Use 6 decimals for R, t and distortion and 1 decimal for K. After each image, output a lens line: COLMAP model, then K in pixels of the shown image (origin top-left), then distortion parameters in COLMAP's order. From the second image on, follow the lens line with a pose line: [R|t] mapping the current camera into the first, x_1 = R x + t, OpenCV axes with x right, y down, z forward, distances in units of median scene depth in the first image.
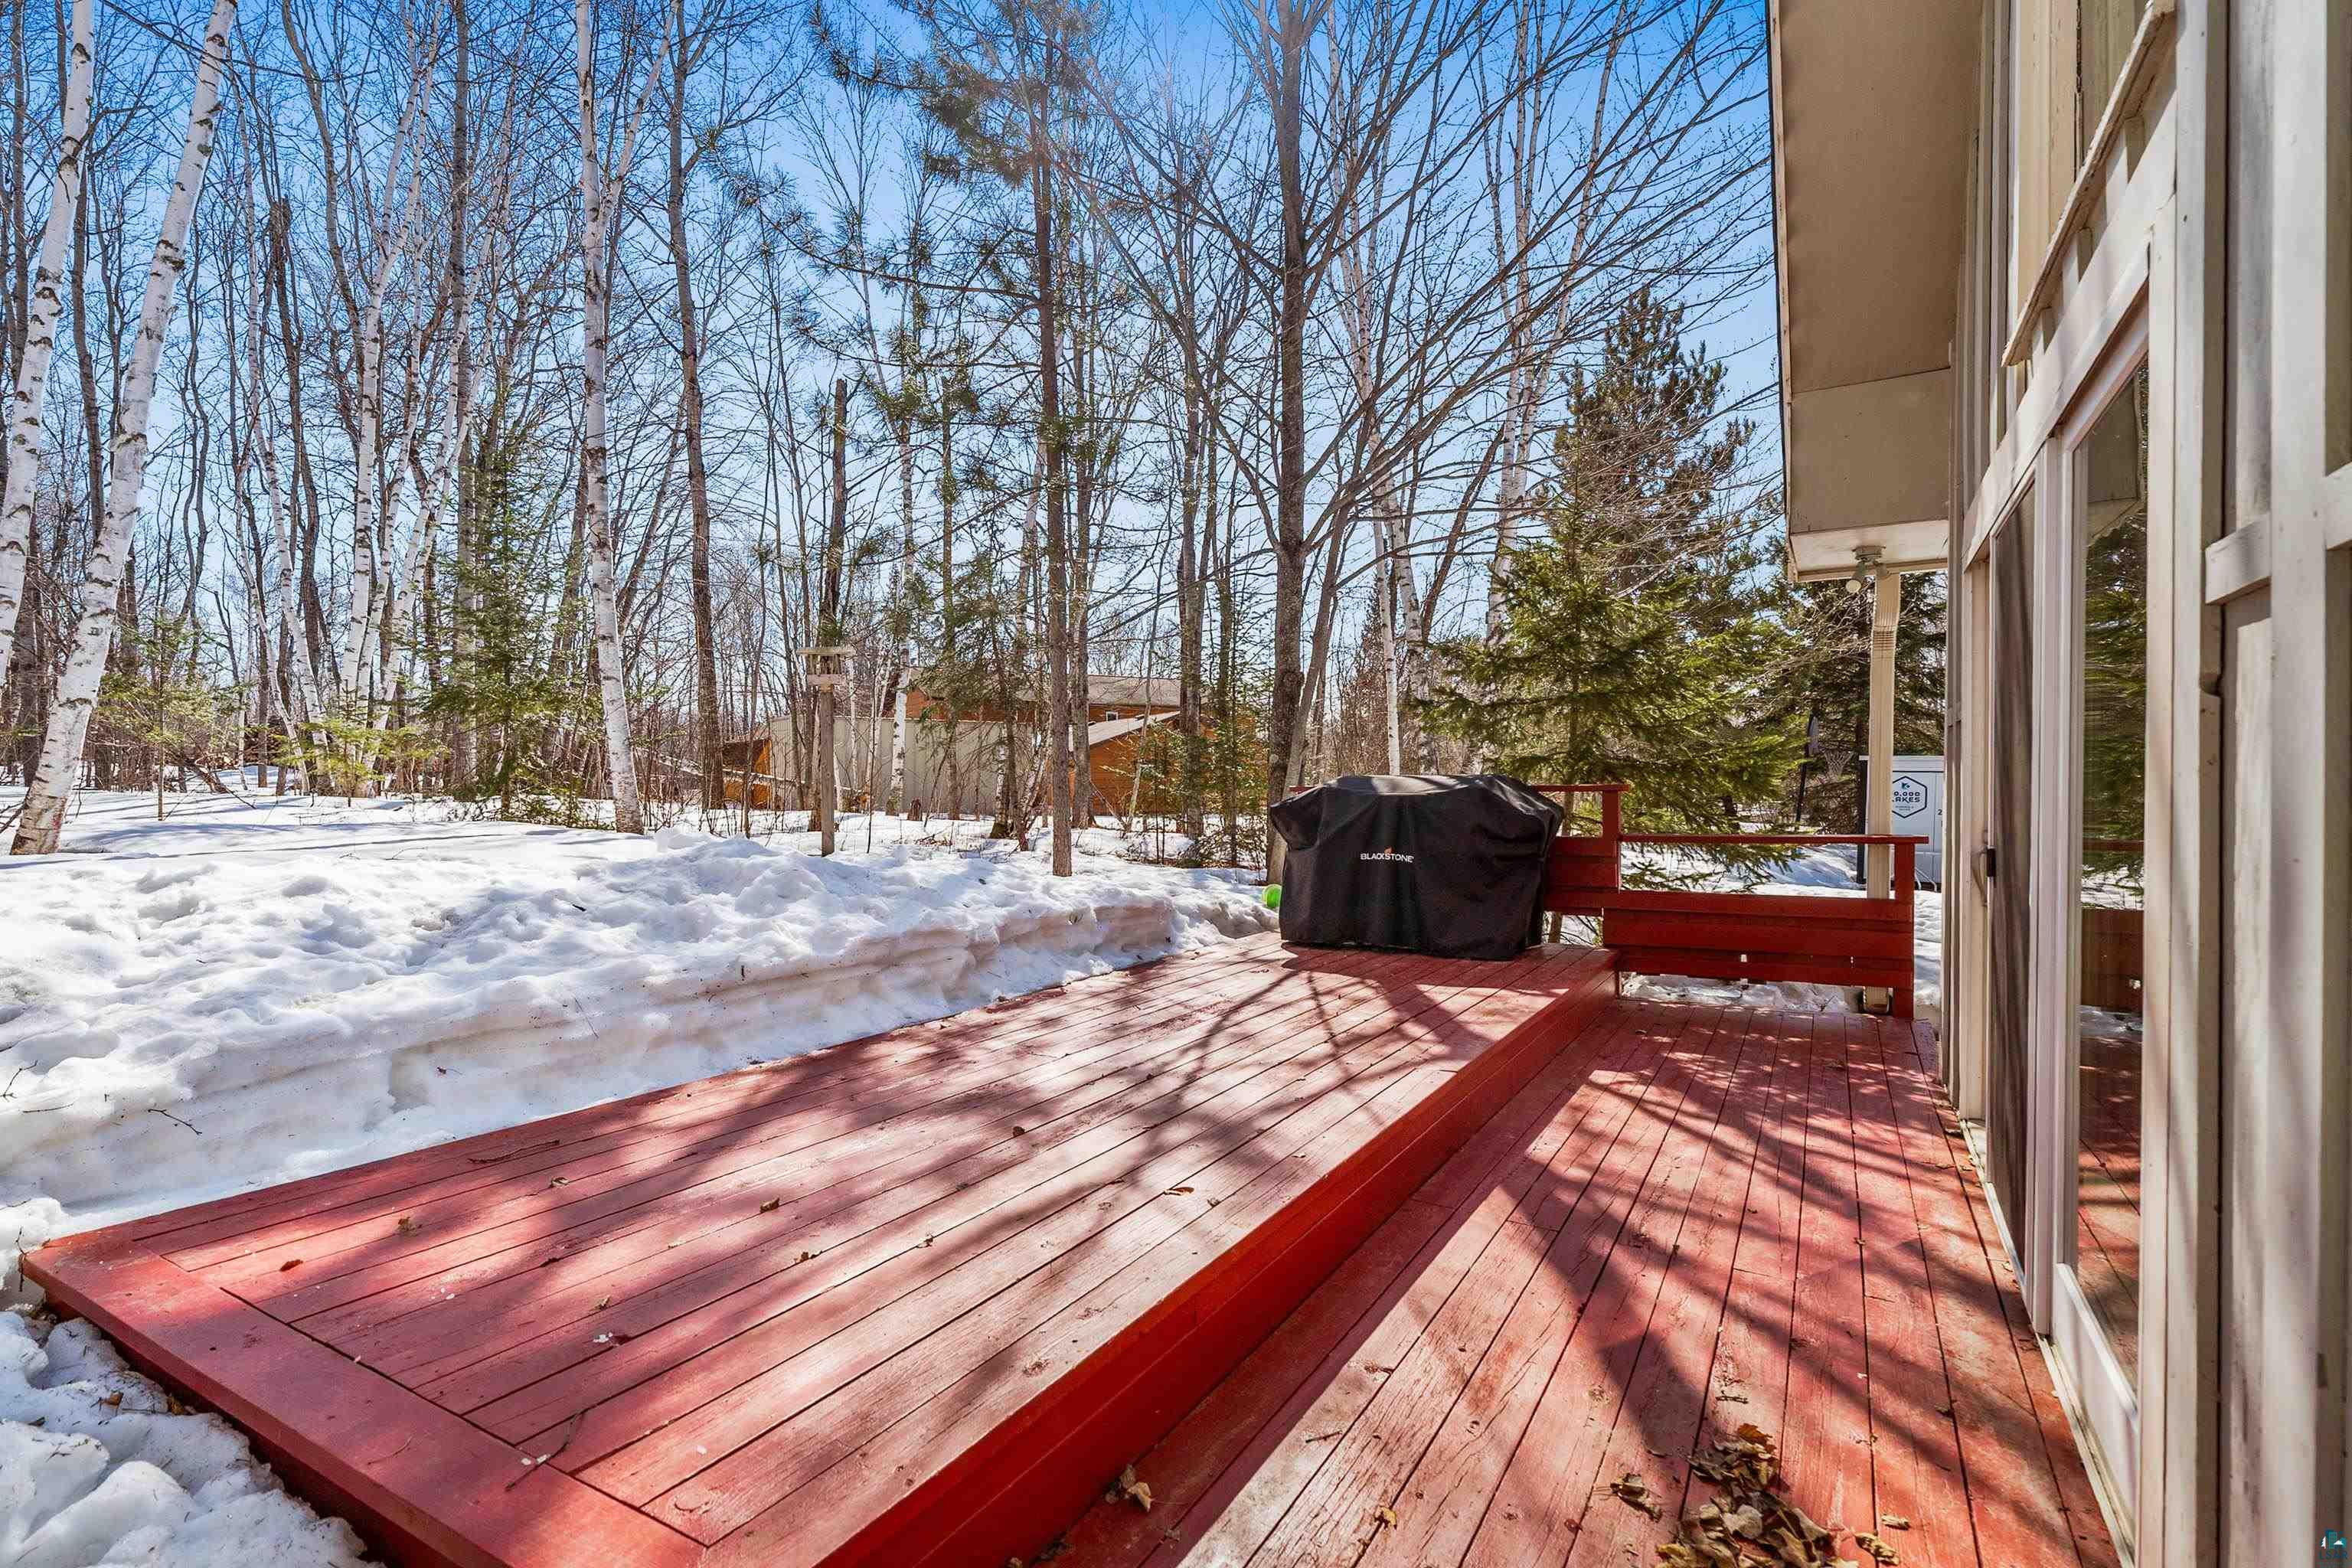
lens RADIAL K [[1057.9, 0, 1176.5], [0, 1057.9, 787.8], [0, 0, 1]] dist [-0.000167, 0.000300]
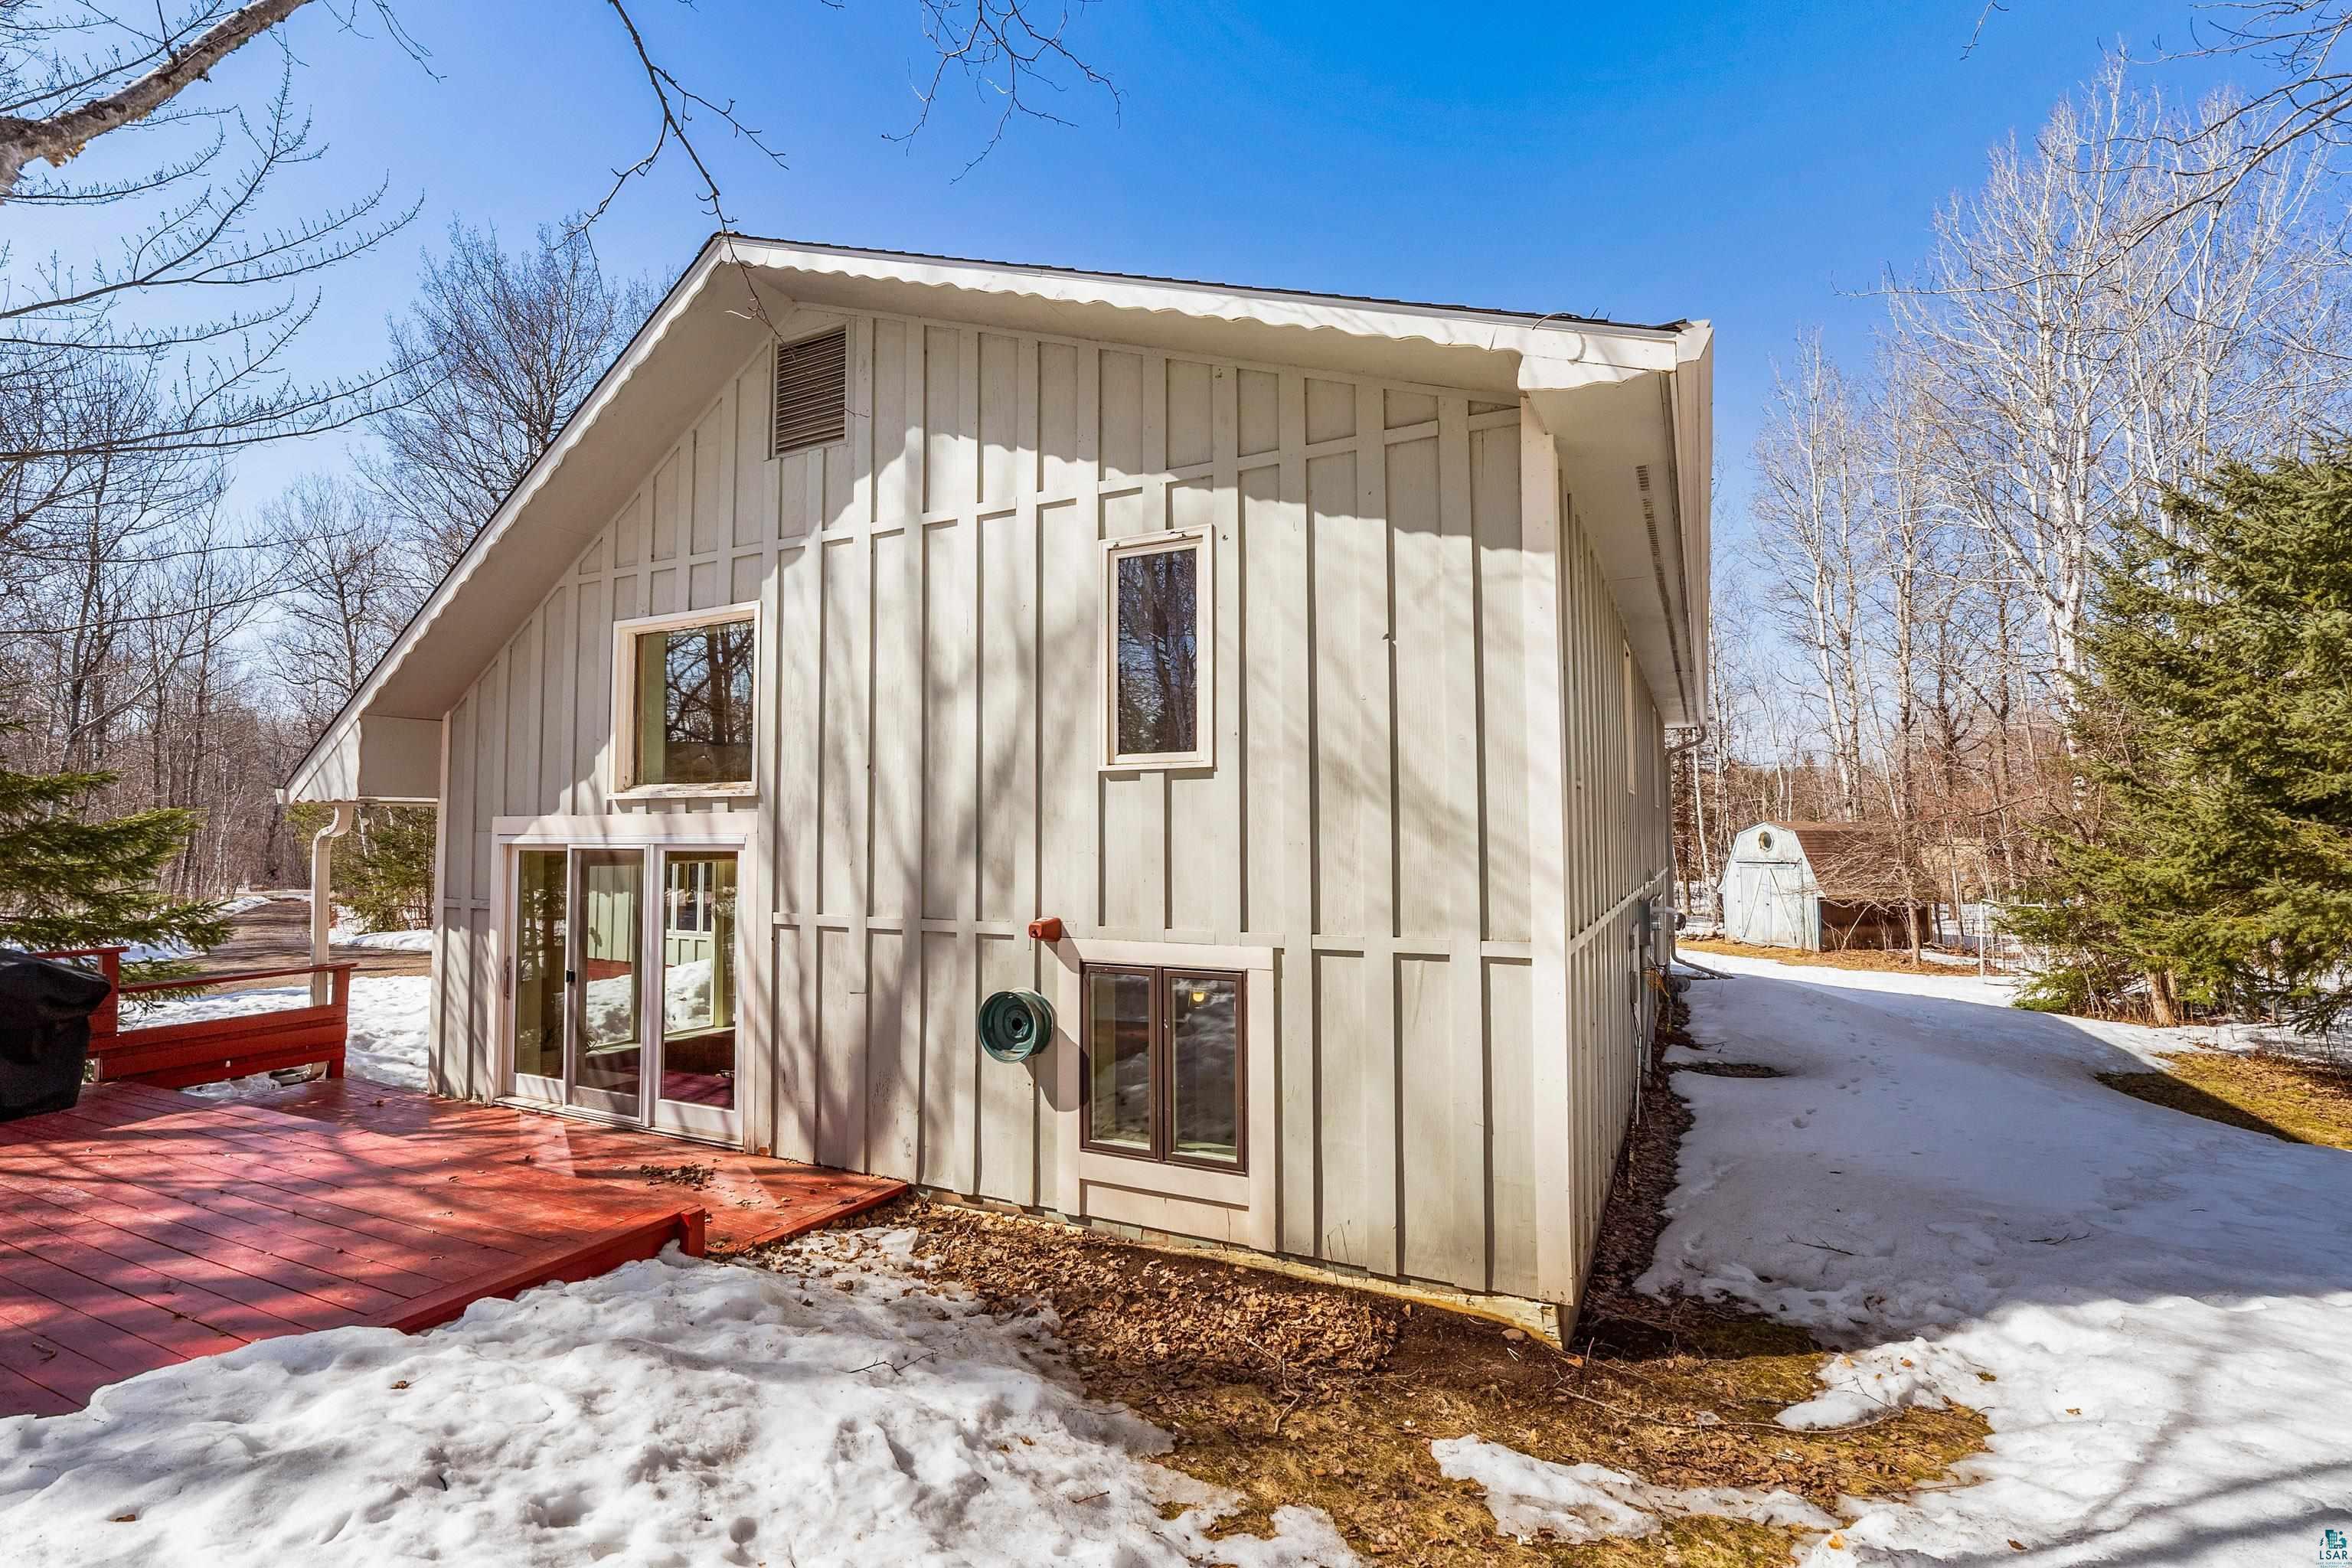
lens RADIAL K [[1057.9, 0, 1178.0], [0, 1057.9, 788.7], [0, 0, 1]] dist [-0.000167, 0.000300]
pose [[-0.085015, 0.056644, 0.994768, -1.990463], [0.012475, 0.998365, -0.055783, -0.230066], [-0.996302, 0.007667, -0.085582, -0.238322]]
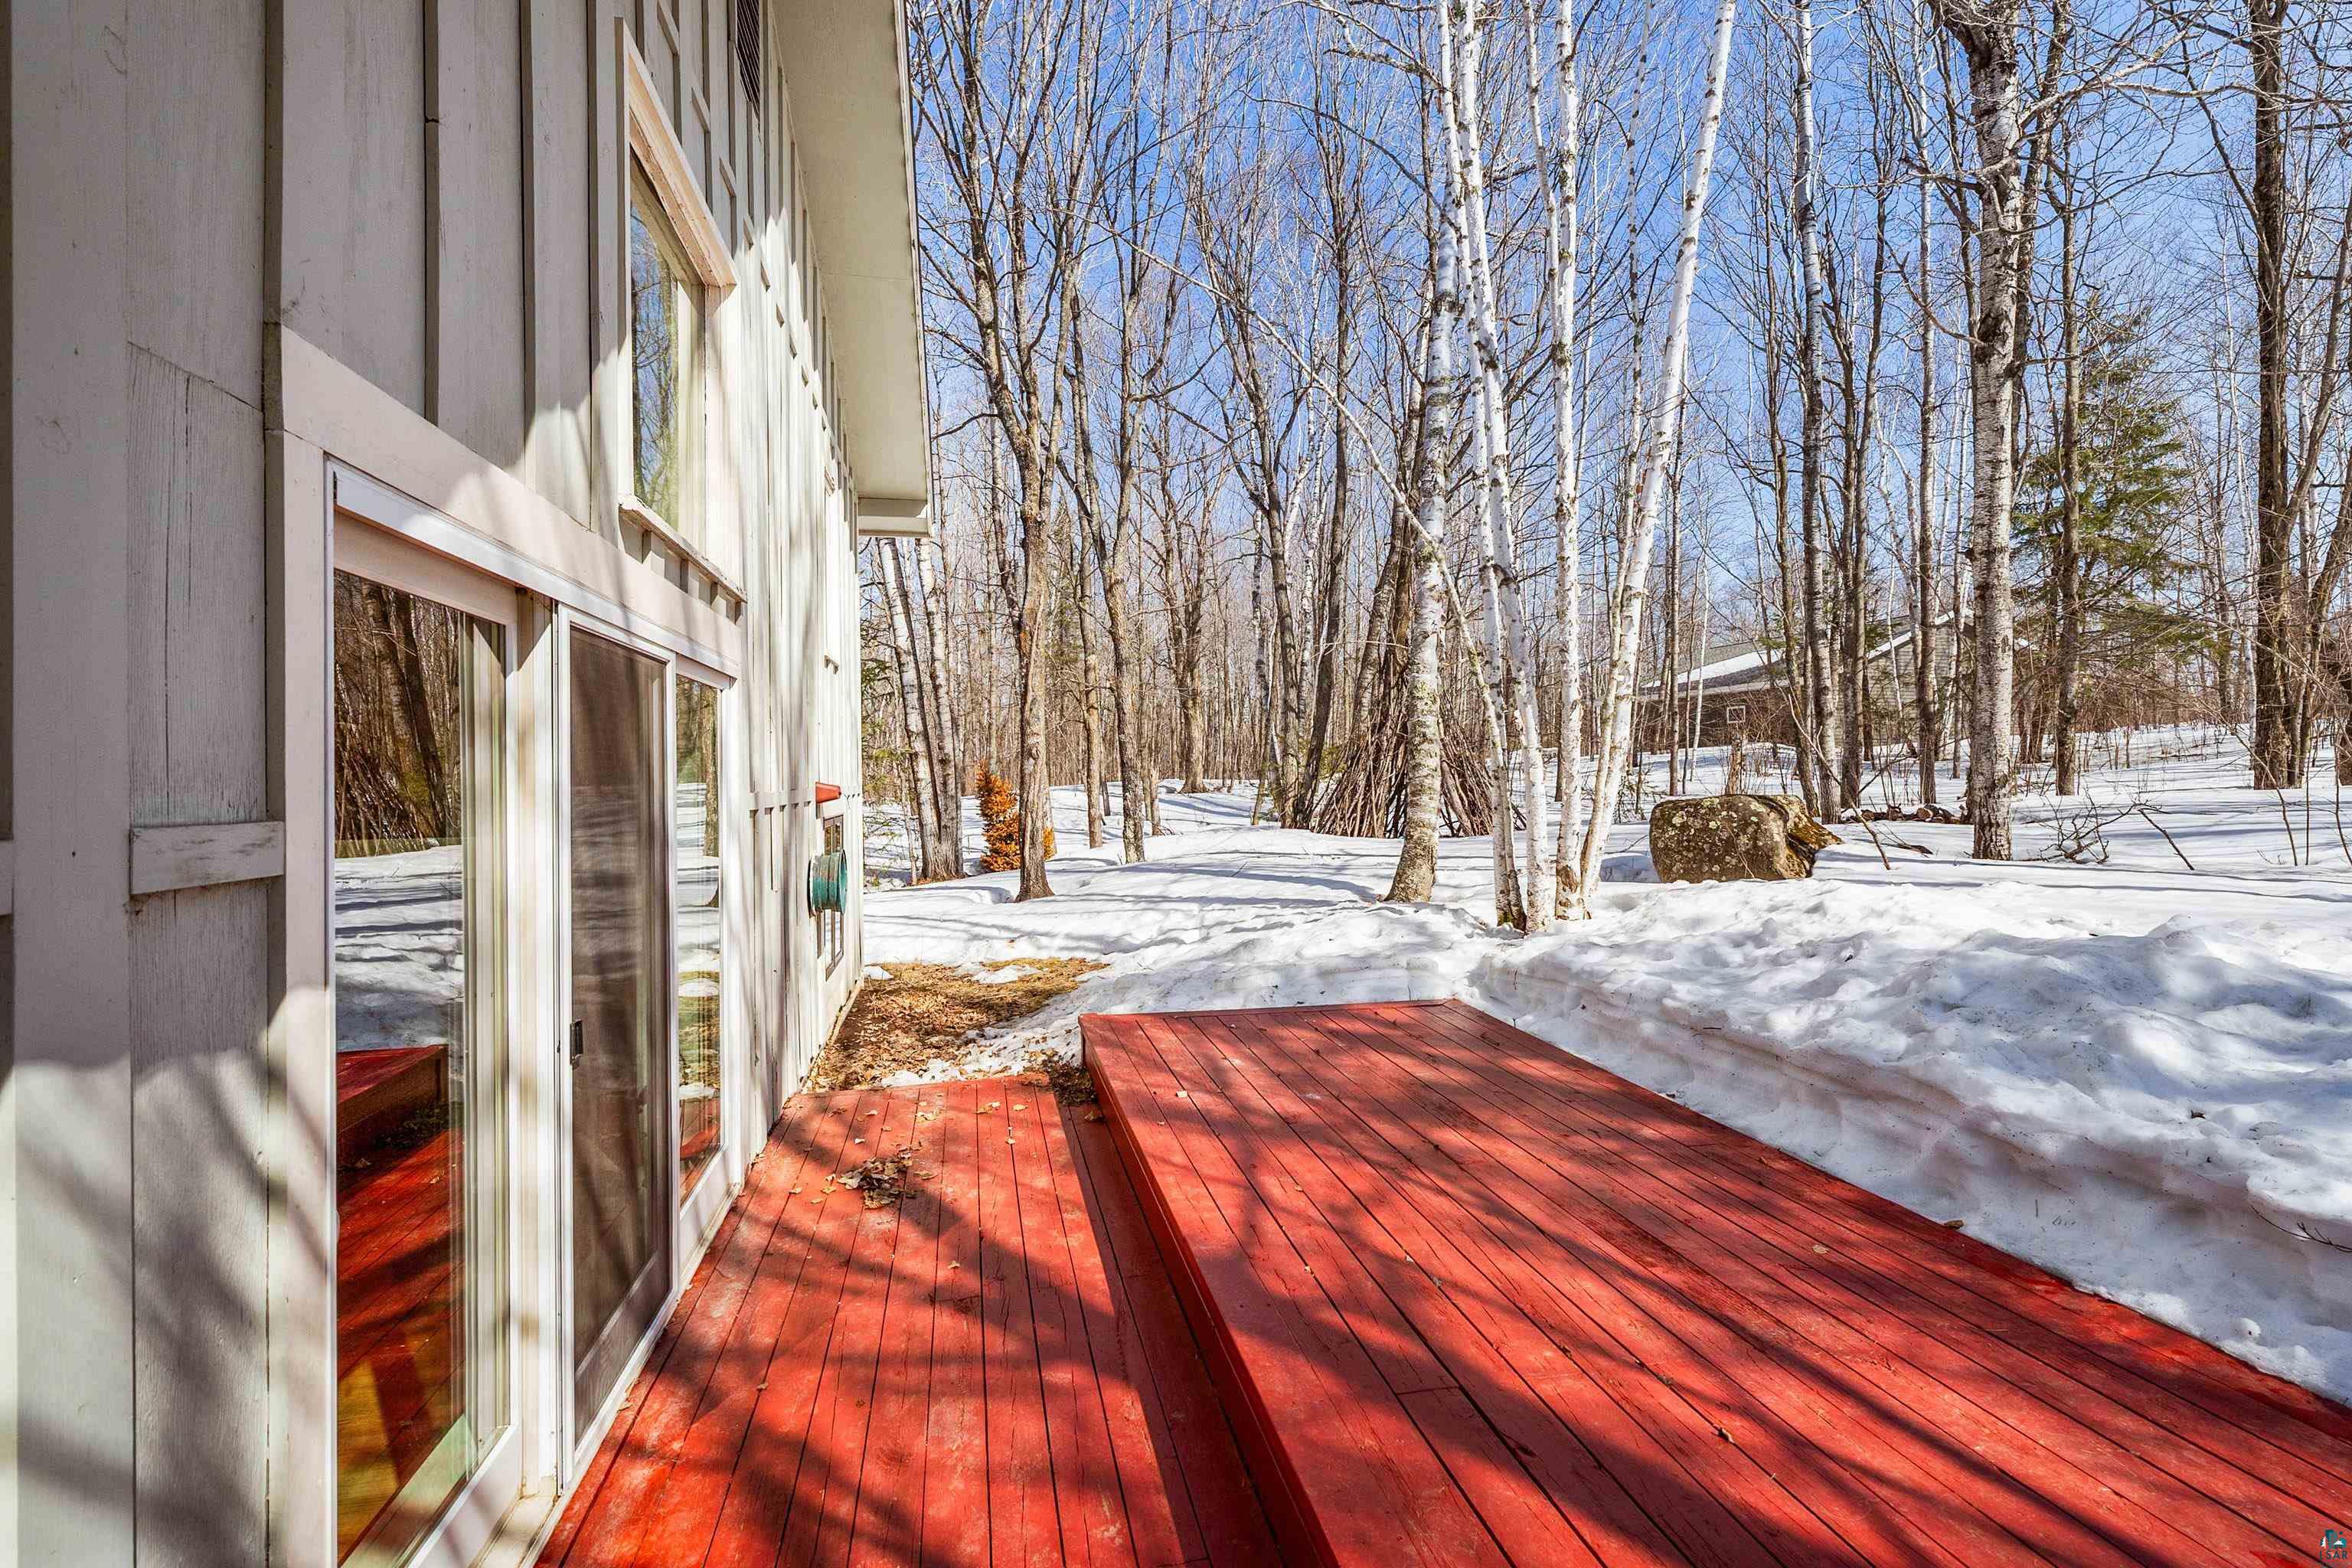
lens RADIAL K [[1057.9, 0, 1177.3], [0, 1057.9, 782.6], [0, 0, 1]] dist [-0.000167, 0.000300]
pose [[-0.728078, 0.009797, -0.685425, 1.022893], [0.004372, 0.999944, 0.009648, -0.121129], [0.685481, 0.004028, -0.728080, 1.949079]]
